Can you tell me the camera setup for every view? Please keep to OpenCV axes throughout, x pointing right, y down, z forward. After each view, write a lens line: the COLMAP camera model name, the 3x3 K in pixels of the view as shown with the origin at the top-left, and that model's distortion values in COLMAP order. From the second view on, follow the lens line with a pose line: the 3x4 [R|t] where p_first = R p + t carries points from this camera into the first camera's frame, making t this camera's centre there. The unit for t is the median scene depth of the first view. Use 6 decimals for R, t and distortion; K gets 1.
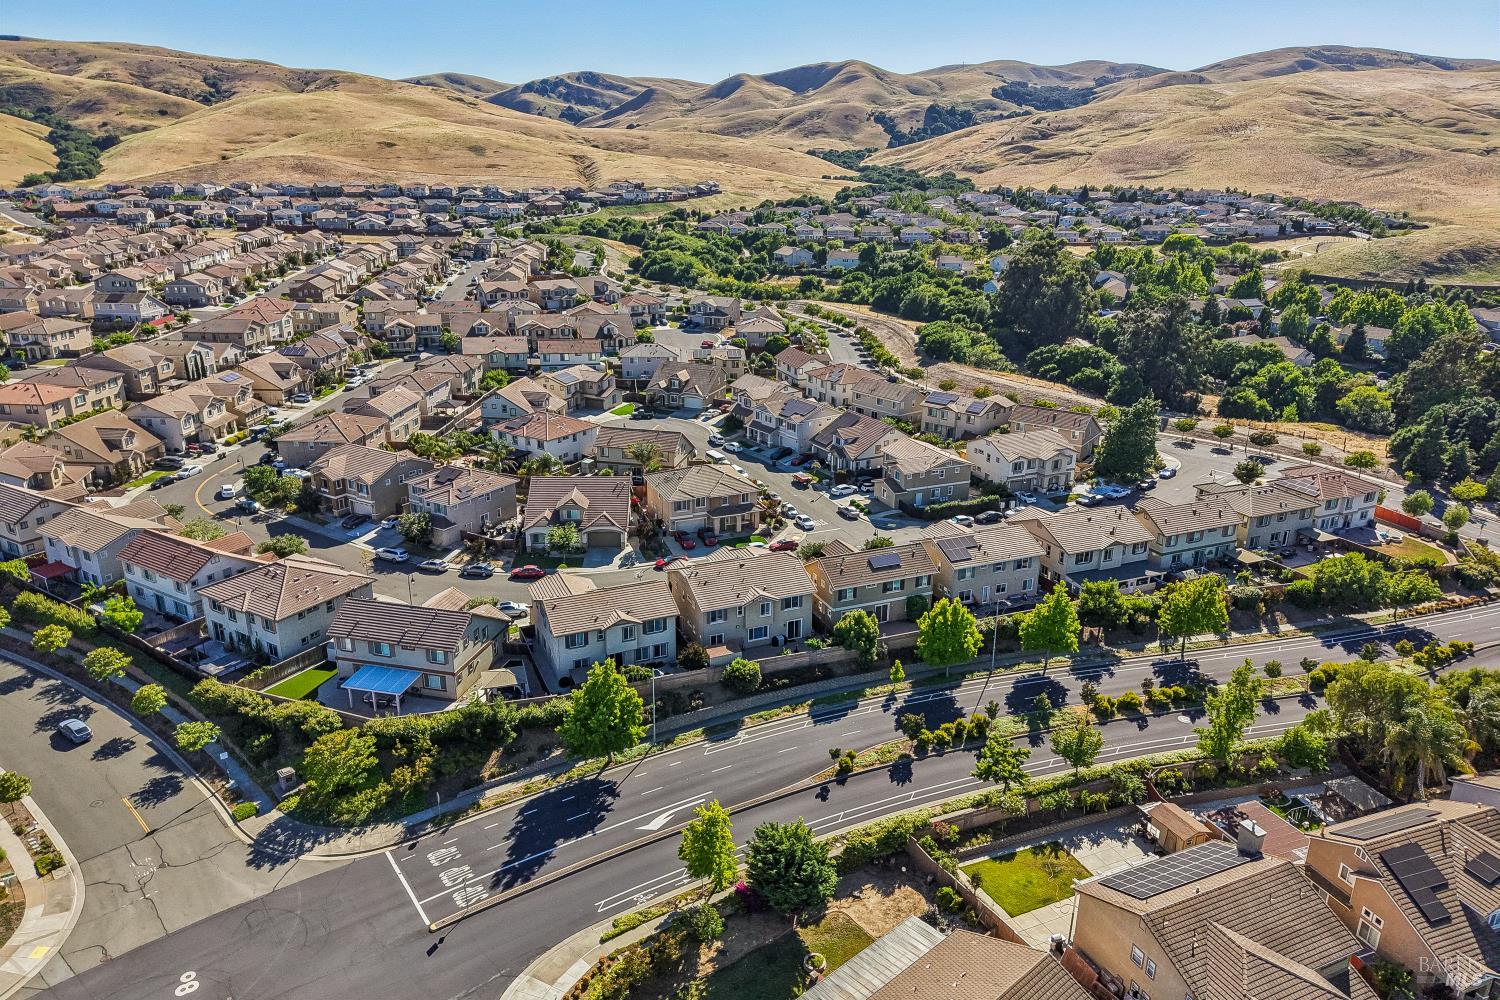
lens RADIAL K [[1003.8, 0, 749.1], [0, 1003.8, 491.4], [0, 0, 1]] dist [0.052890, -0.065957]
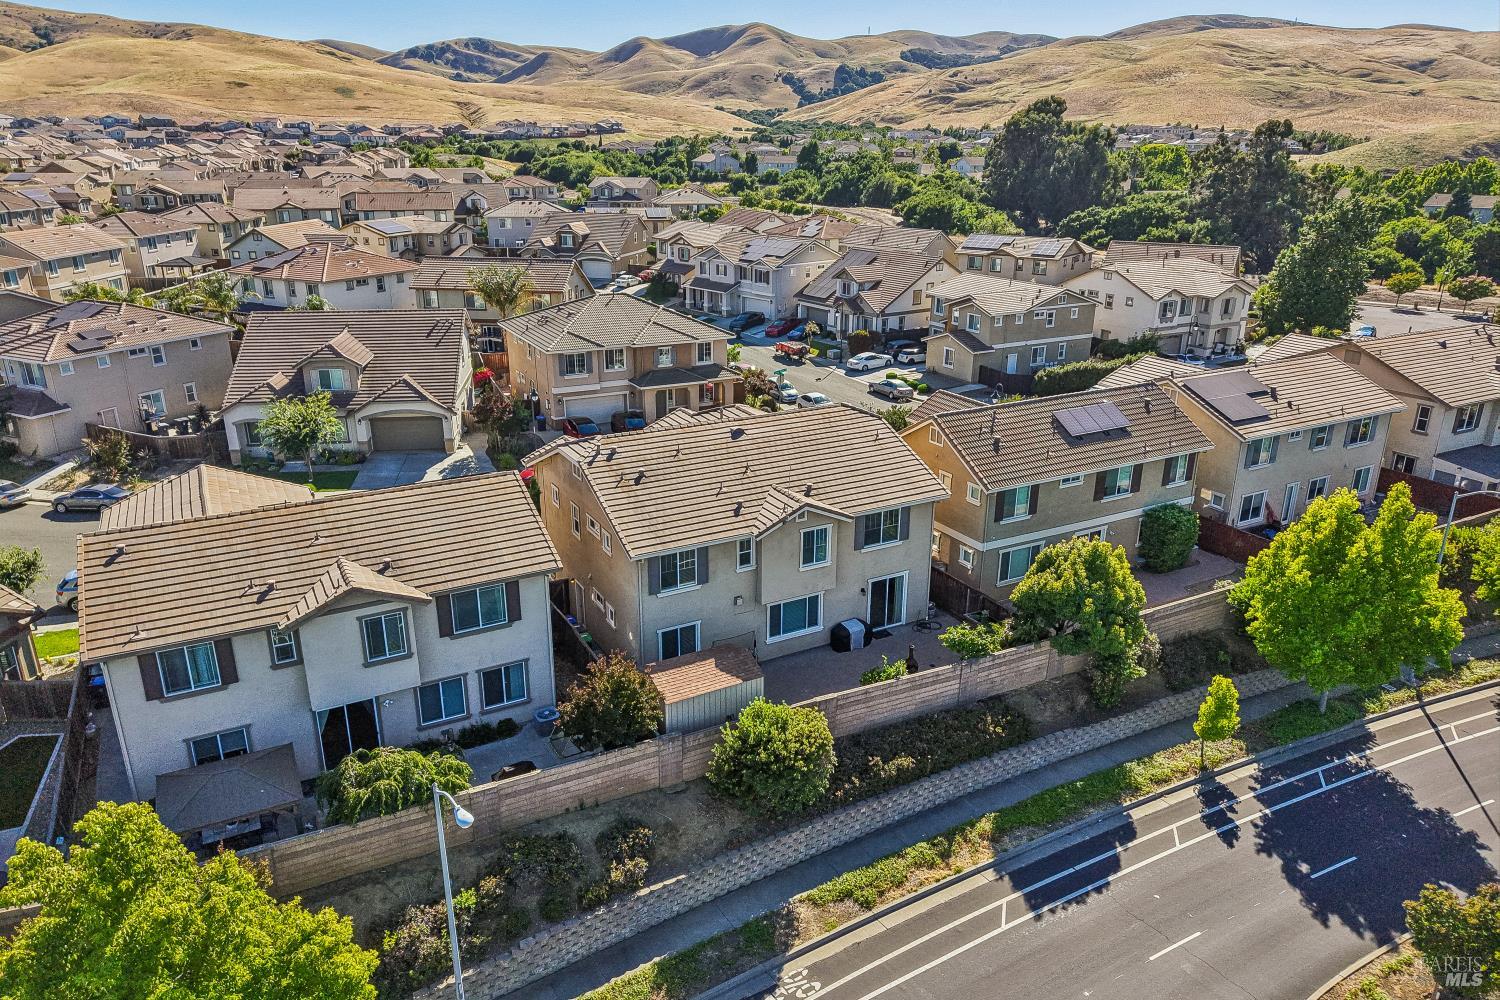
lens RADIAL K [[1005.1, 0, 750.0], [0, 1005.1, 500.0], [0, 0, 1]] dist [0.005181, -0.001057]
pose [[0.995640, -0.036327, 0.085913, -0.021170], [0.034588, 0.999167, 0.021645, 0.055689], [-0.086628, -0.018579, 0.996068, 0.393930]]
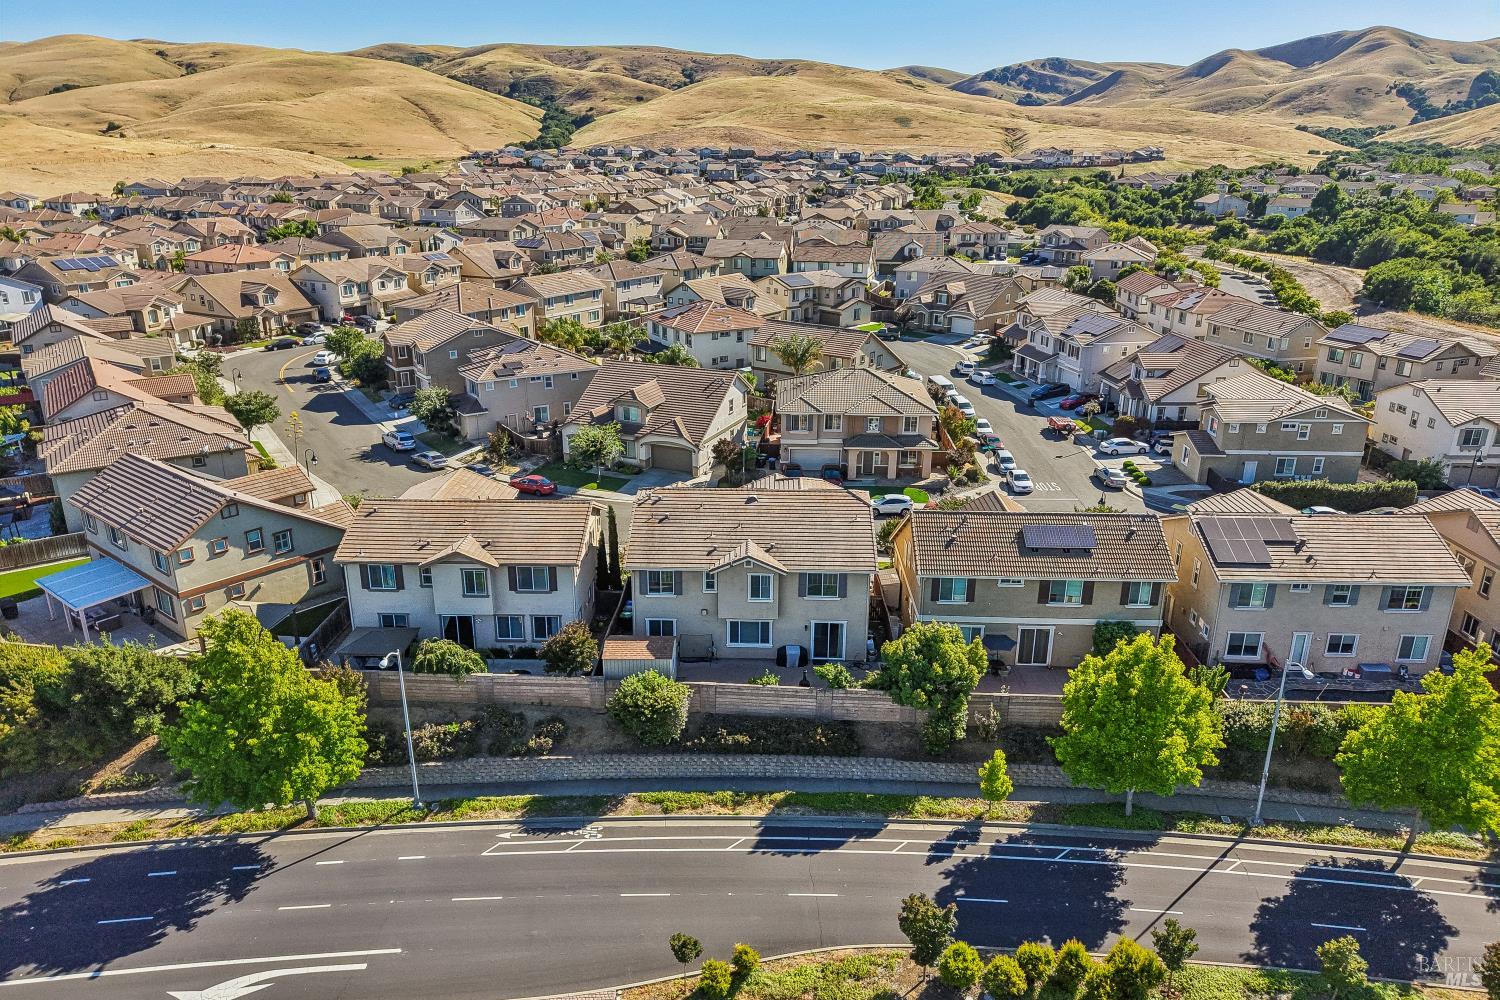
lens RADIAL K [[1005.2, 0, 747.9], [0, 1005.2, 499.1], [0, 0, 1]] dist [0.008501, -0.002800]
pose [[0.907754, 0.132865, -0.397906, 0.120862], [-0.130924, 0.990870, 0.032182, 0.035164], [0.398549, 0.022882, 0.916862, 0.323197]]
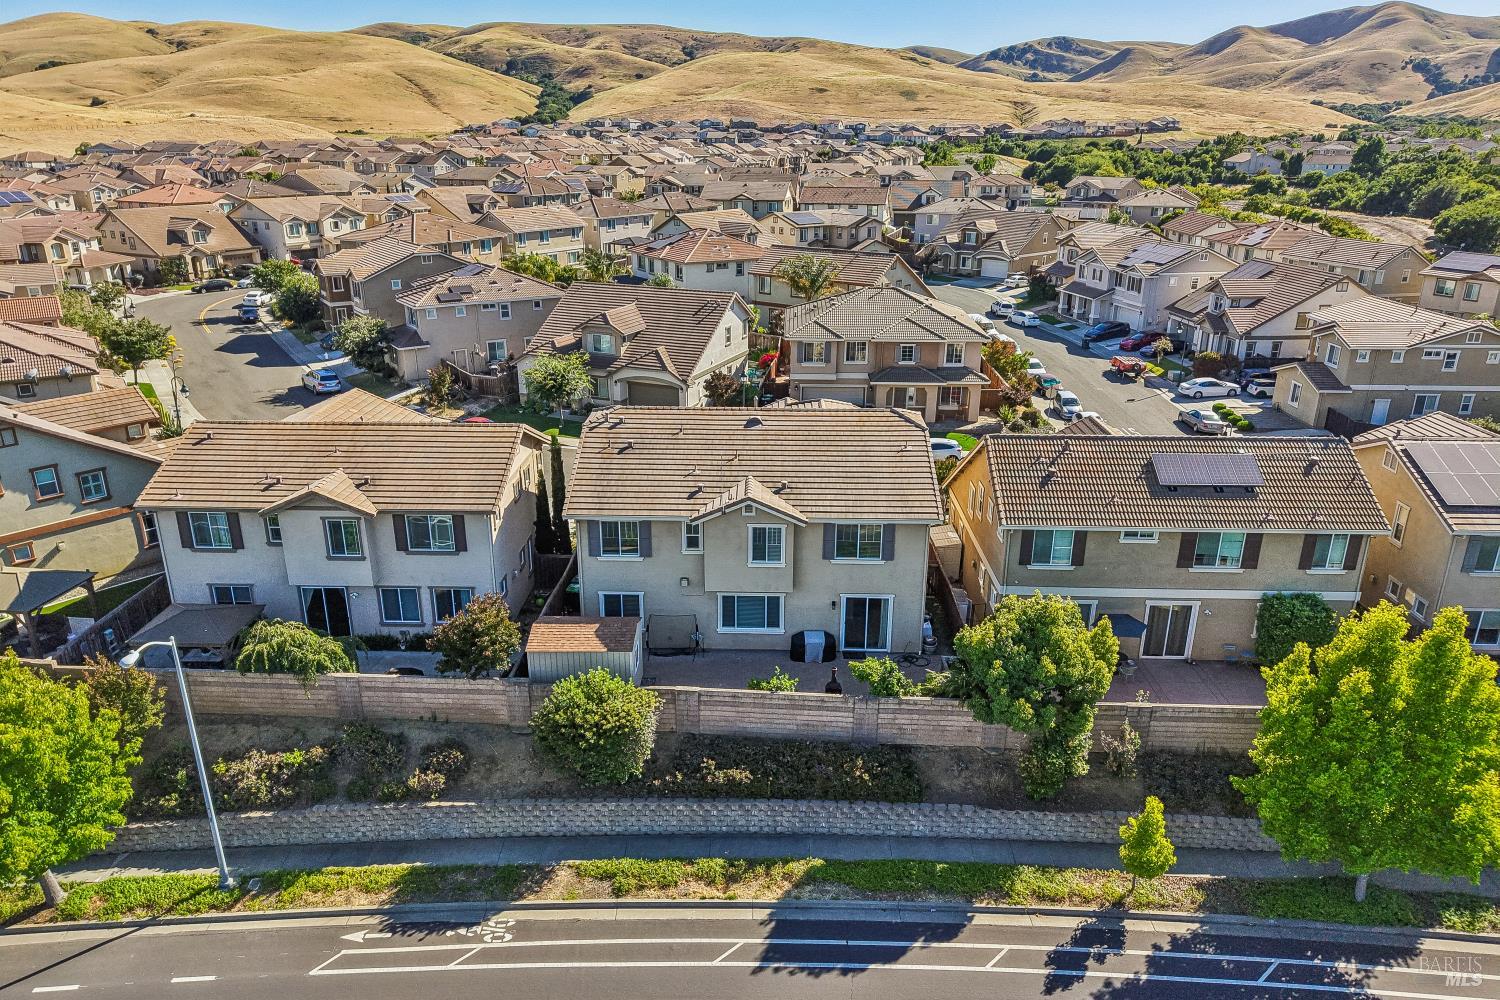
lens RADIAL K [[1005.2, 0, 747.9], [0, 1005.2, 499.1], [0, 0, 1]] dist [0.008501, -0.002800]
pose [[0.907001, 0.135853, -0.398614, 0.084801], [-0.128788, 0.990669, 0.044591, 0.052689], [0.400953, 0.010893, 0.916034, 0.412239]]
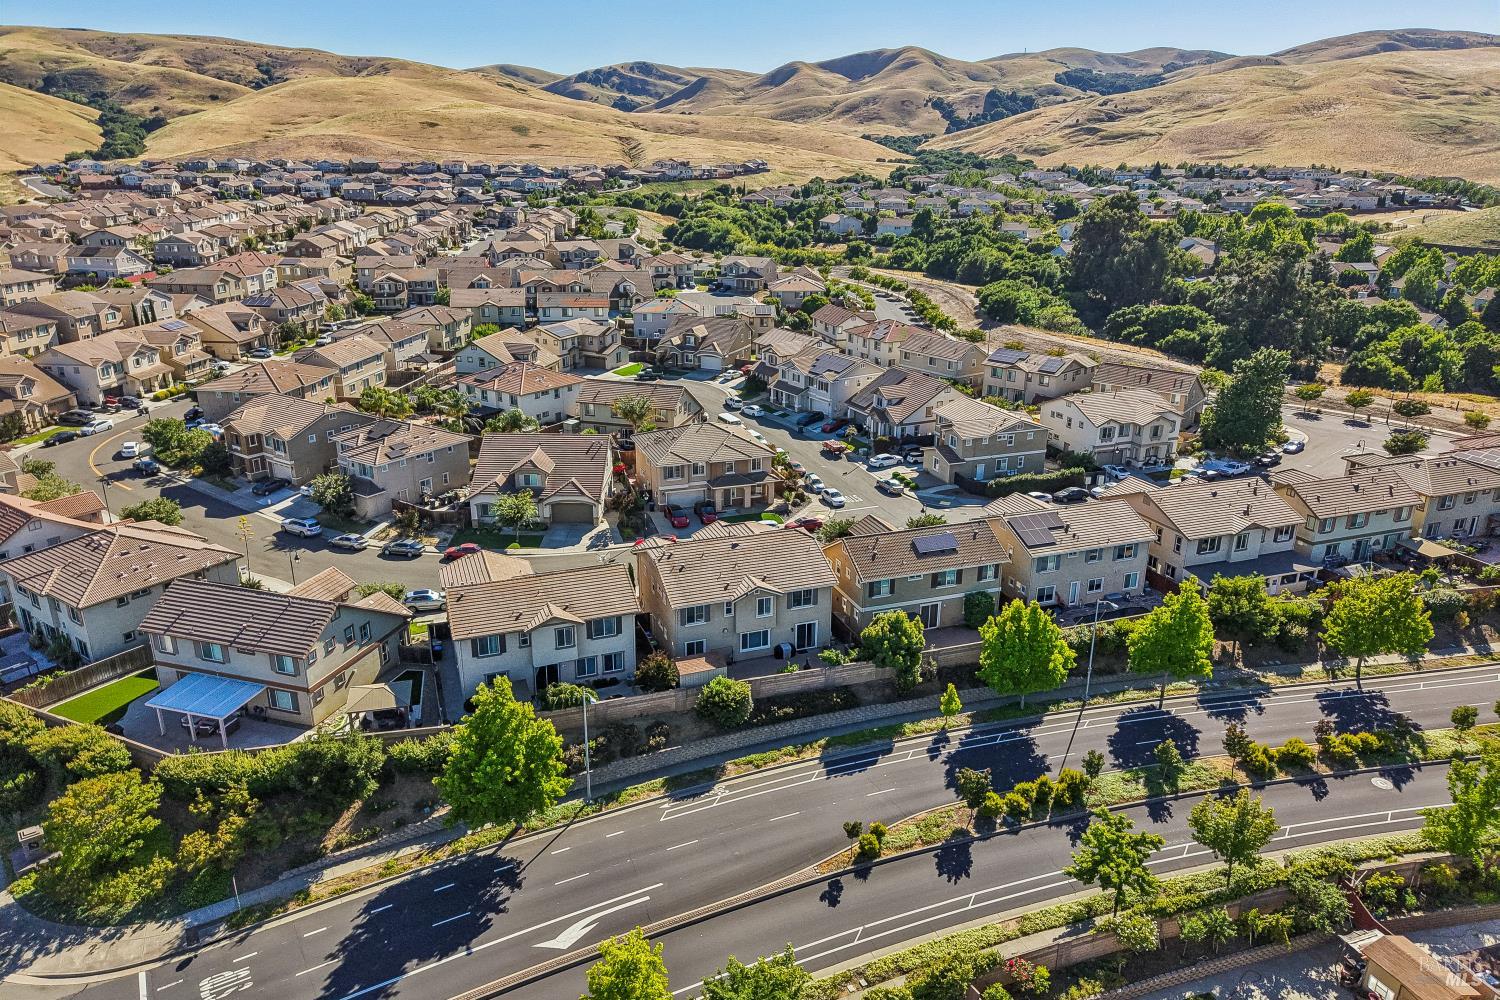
lens RADIAL K [[1004.5, 0, 748.8], [0, 1004.5, 494.0], [0, 0, 1]] dist [0.034359, -0.038553]
pose [[0.998606, 0.014887, -0.050639, 0.023847], [-0.014624, 0.999878, 0.005564, 0.020066], [0.050716, -0.004816, 0.998702, 0.172752]]
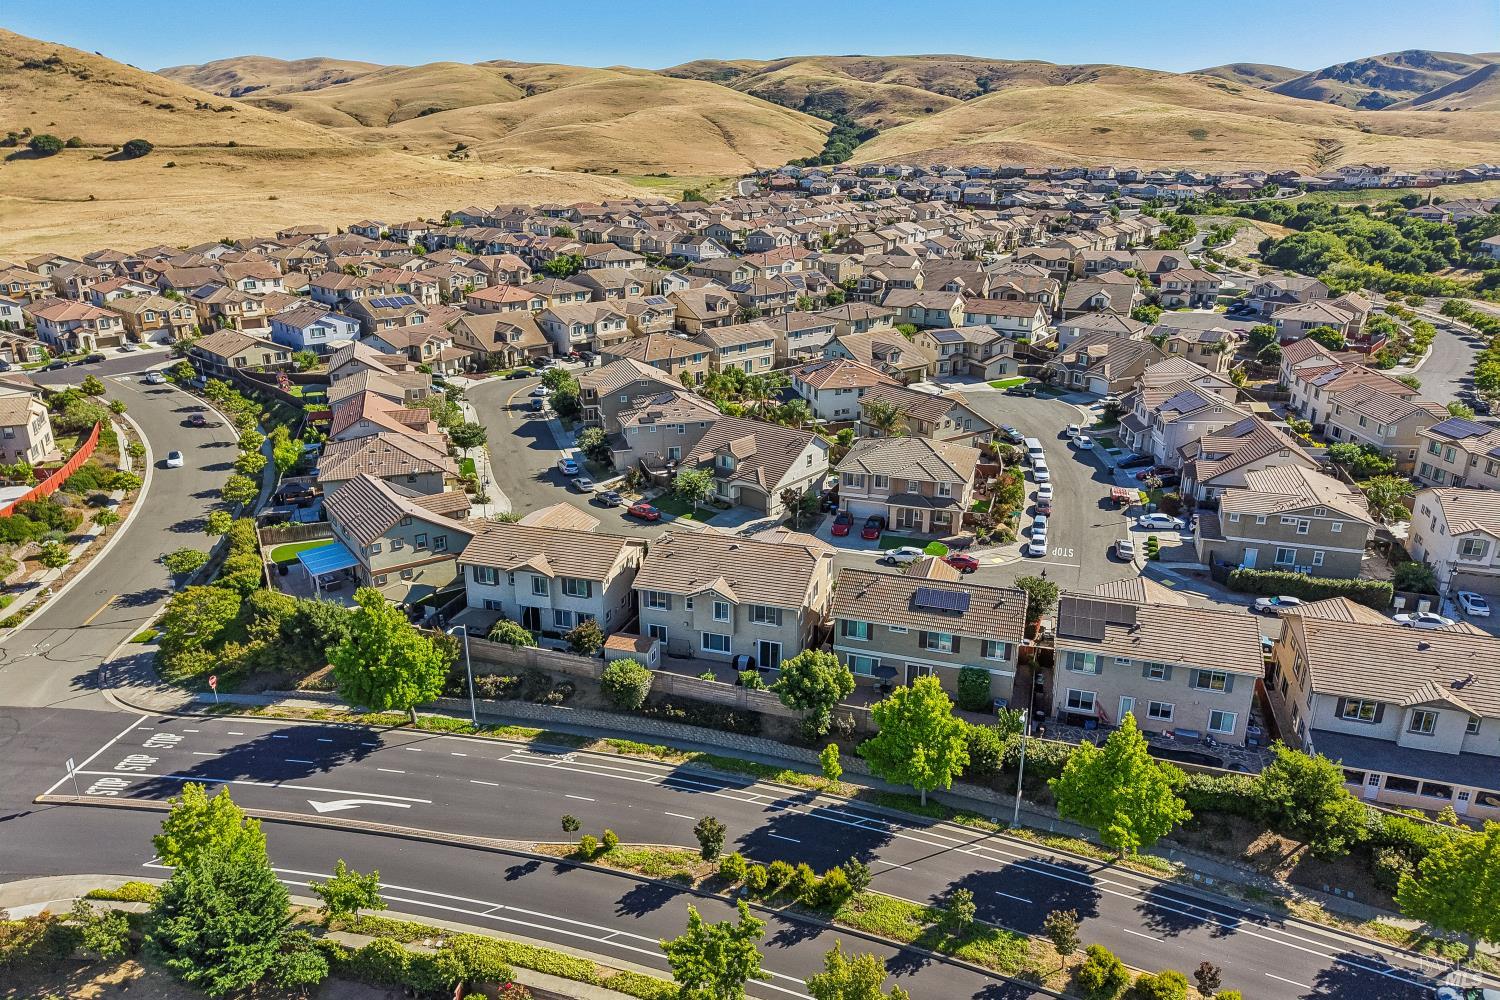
lens RADIAL K [[1002.3, 0, 748.6], [0, 1002.3, 497.7], [0, 0, 1]] dist [0.033288, -0.032871]
pose [[0.755465, 0.205160, -0.622239, 0.270052], [-0.203530, 0.976210, 0.074762, -0.010234], [0.622774, 0.070164, 0.779249, 0.273723]]
